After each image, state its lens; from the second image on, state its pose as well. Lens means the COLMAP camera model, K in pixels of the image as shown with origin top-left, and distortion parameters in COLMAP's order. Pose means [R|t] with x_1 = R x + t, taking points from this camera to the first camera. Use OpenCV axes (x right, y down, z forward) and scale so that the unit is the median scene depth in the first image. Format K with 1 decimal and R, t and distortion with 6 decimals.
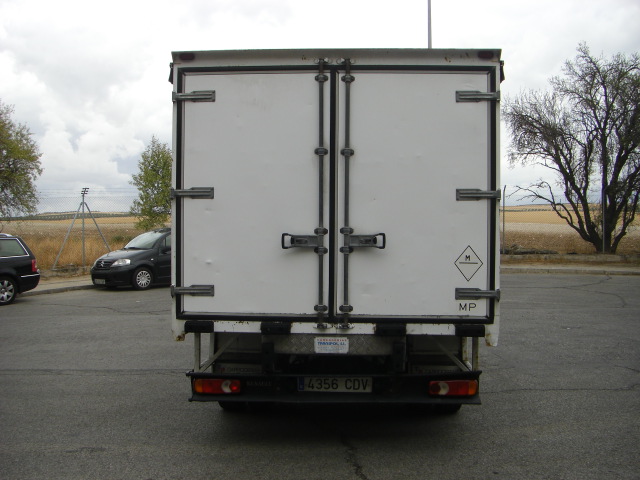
lens RADIAL K [[722.8, 0, 320.0], [0, 722.8, 240.0], [0, 0, 1]] dist [-0.215346, 0.226923]
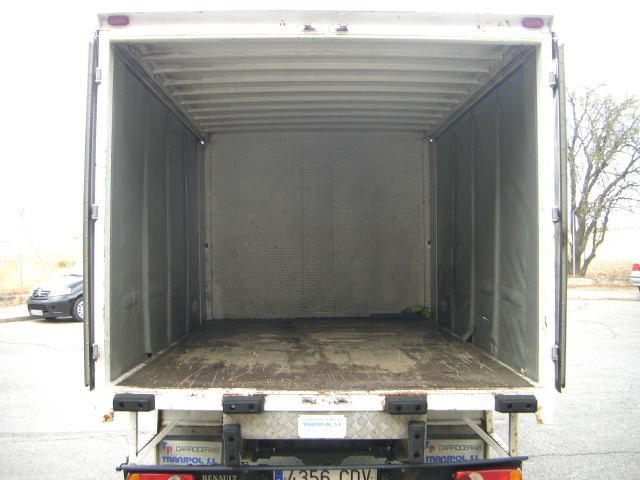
lens RADIAL K [[722.8, 0, 320.0], [0, 722.8, 240.0], [0, 0, 1]] dist [-0.215346, 0.226923]
pose [[0.997850, -0.002232, 0.065507, -0.020230], [0.004251, 0.999520, -0.030686, -0.010312], [-0.065407, 0.030899, 0.997380, 0.186396]]
